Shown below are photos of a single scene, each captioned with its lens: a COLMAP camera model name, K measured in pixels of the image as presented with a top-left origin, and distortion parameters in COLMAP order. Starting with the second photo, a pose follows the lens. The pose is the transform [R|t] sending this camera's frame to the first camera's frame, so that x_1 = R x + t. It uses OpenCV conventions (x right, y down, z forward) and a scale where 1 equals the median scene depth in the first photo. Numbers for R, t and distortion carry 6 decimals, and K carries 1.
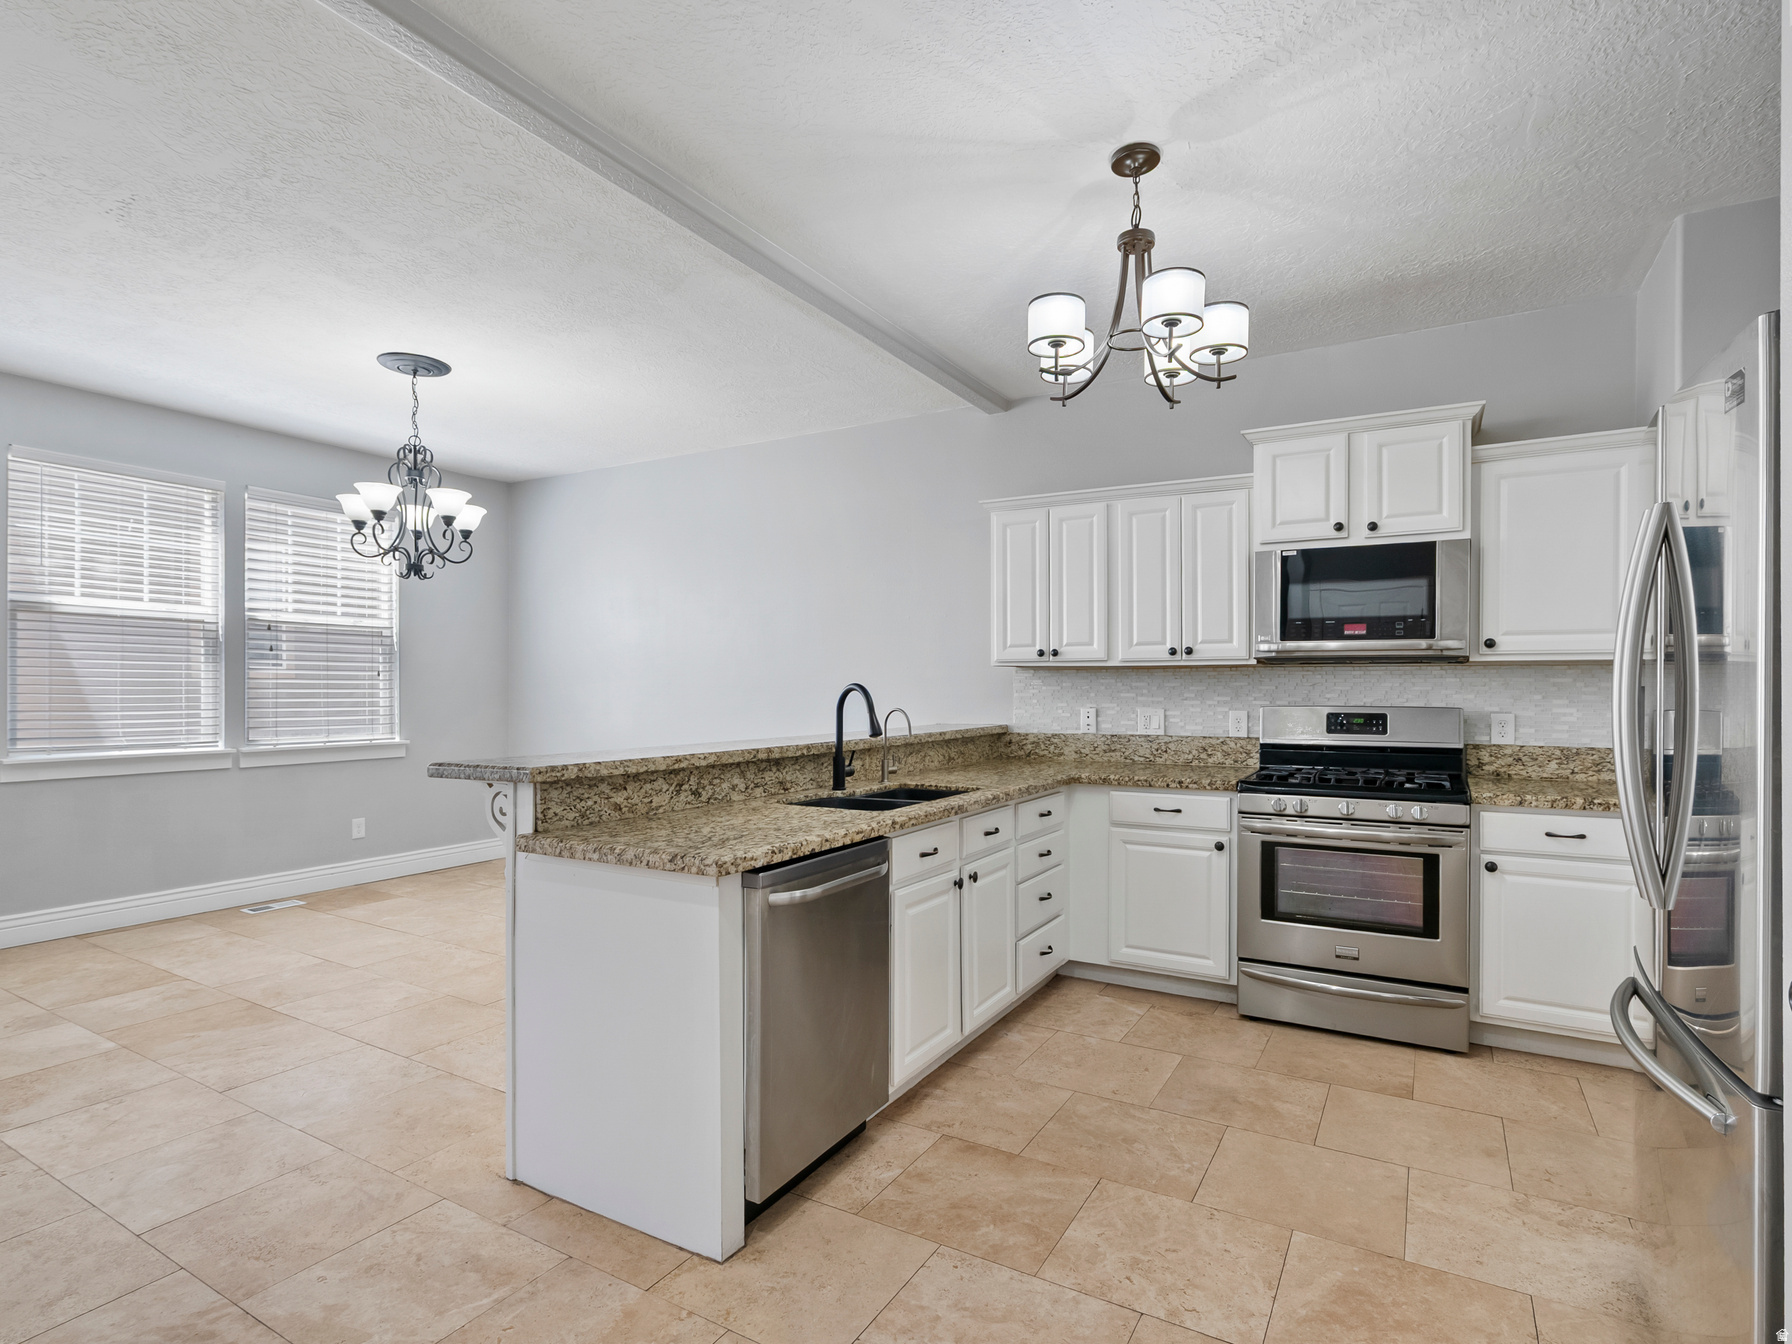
lens RADIAL K [[926.8, 0, 896.0], [0, 926.8, 672.0], [0, 0, 1]] dist [-0.003658, -0.000620]
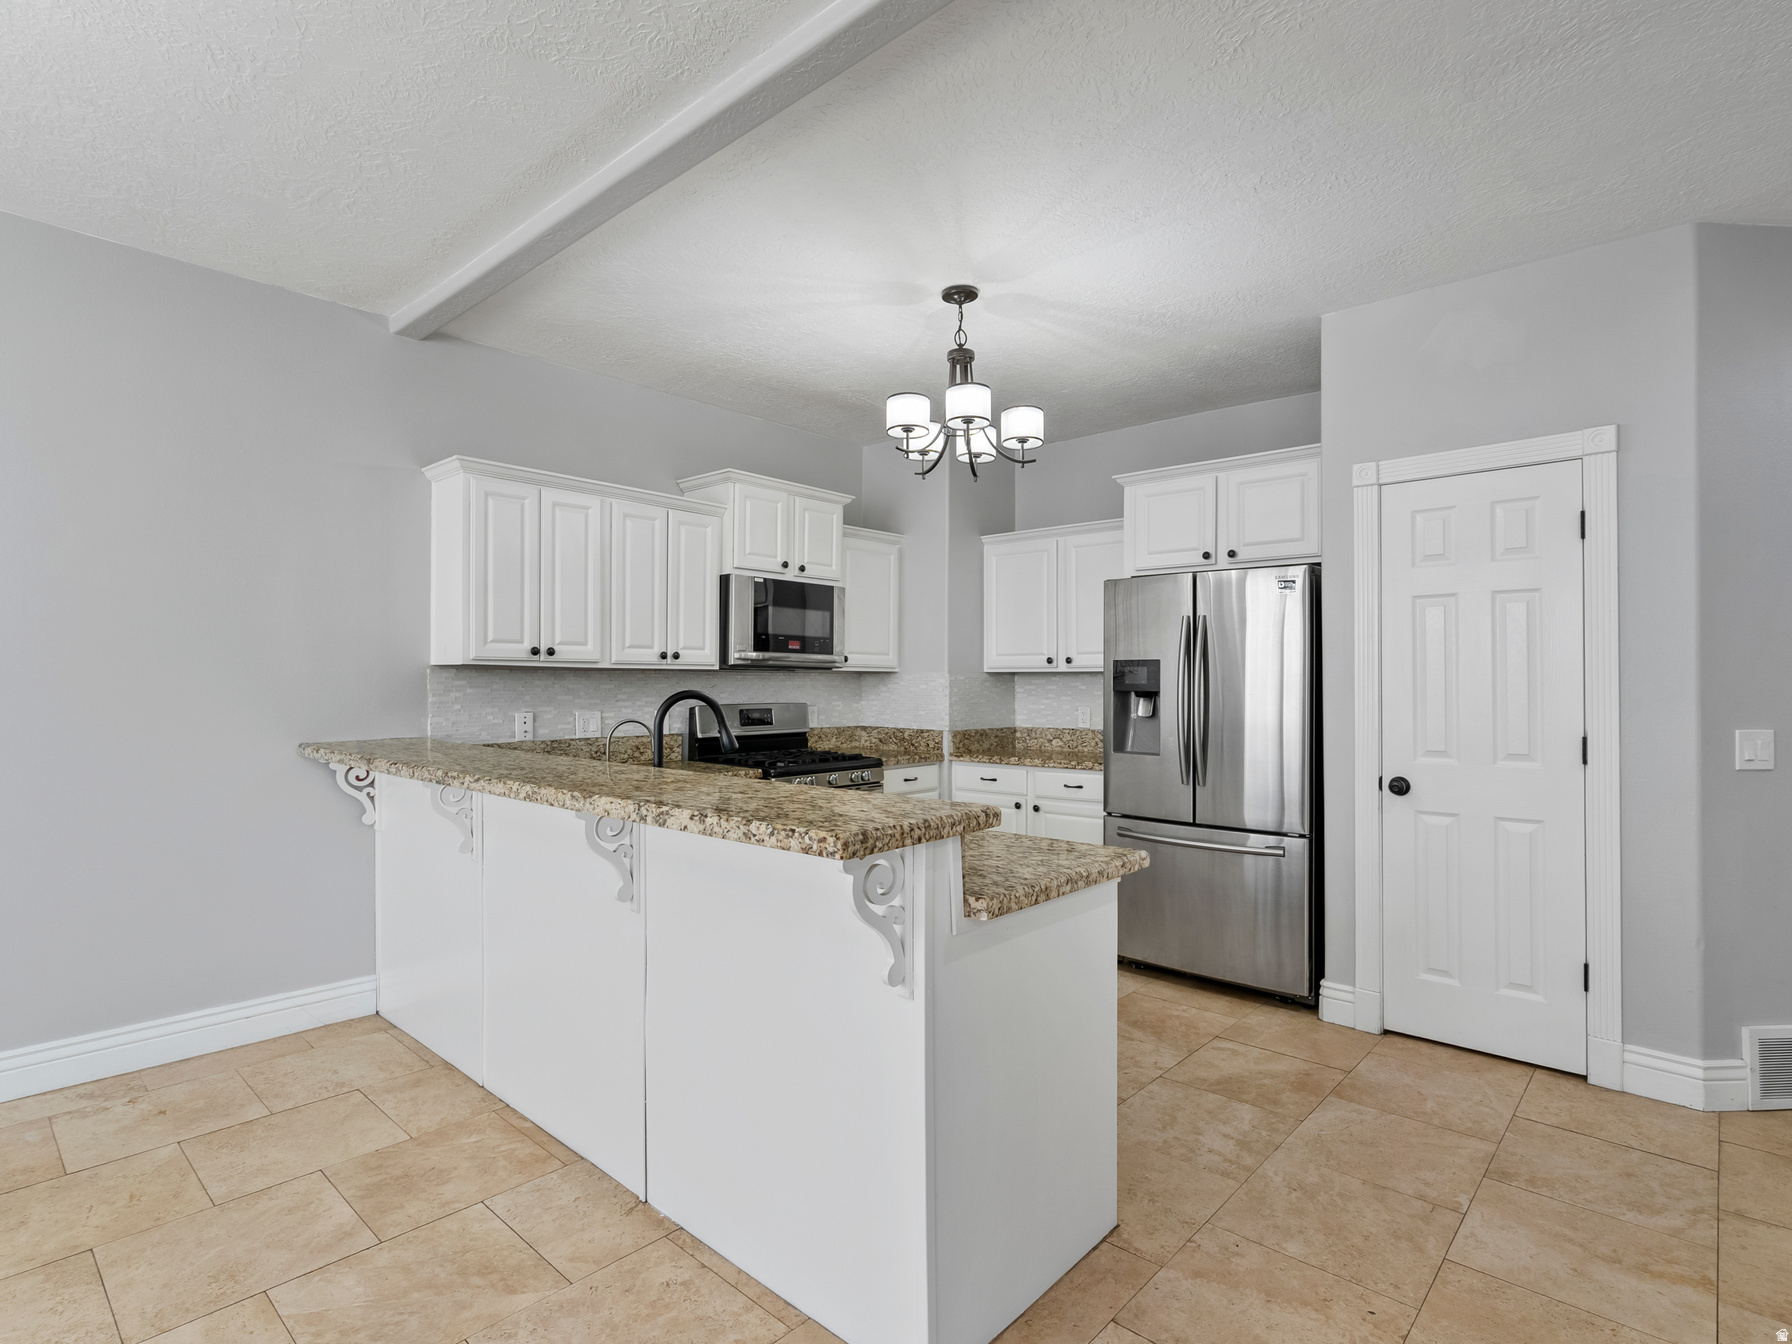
lens RADIAL K [[910.9, 0, 896.0], [0, 910.9, 672.0], [0, 0, 1]] dist [0.002295, 0.000186]
pose [[0.210303, 0.010273, 0.977582, -0.713720], [-0.018555, 0.999807, -0.006515, -0.002033], [-0.977460, -0.016769, 0.210453, 0.567453]]
